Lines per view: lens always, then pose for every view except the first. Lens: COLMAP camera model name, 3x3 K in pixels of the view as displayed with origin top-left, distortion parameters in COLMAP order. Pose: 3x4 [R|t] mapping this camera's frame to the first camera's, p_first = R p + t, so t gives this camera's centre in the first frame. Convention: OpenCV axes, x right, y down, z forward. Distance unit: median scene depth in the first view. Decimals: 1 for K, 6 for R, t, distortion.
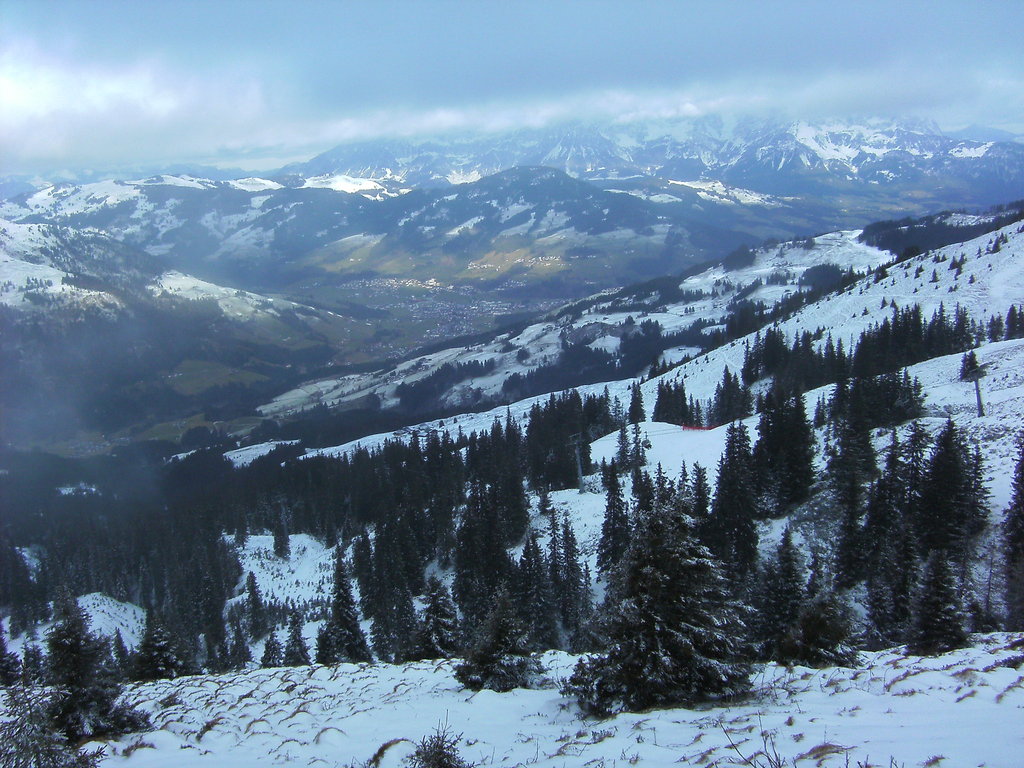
lens RADIAL K [[1100.4, 0, 503.6], [0, 1100.4, 347.3], [0, 0, 1]] dist [-0.157982, 0.132135]
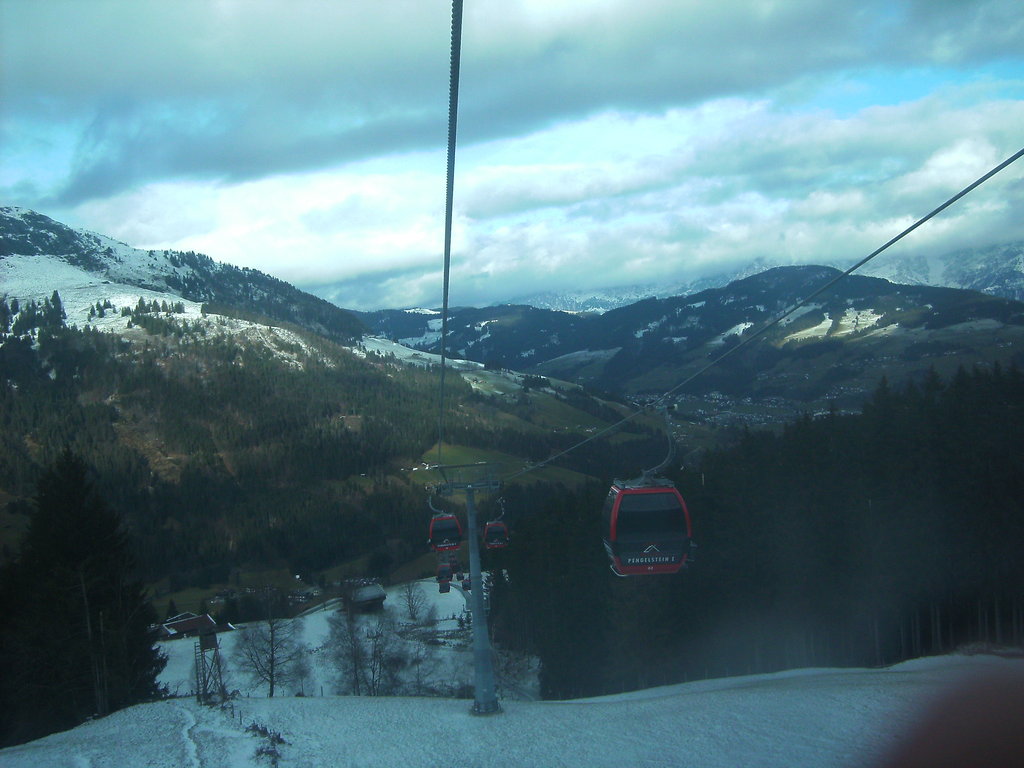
lens RADIAL K [[1100.4, 0, 503.6], [0, 1100.4, 347.3], [0, 0, 1]] dist [-0.157982, 0.132135]
pose [[0.994526, -0.015647, -0.103315, -0.178948], [-0.003112, 0.983852, -0.178958, 0.050005], [0.104447, 0.178300, 0.978417, 0.424515]]
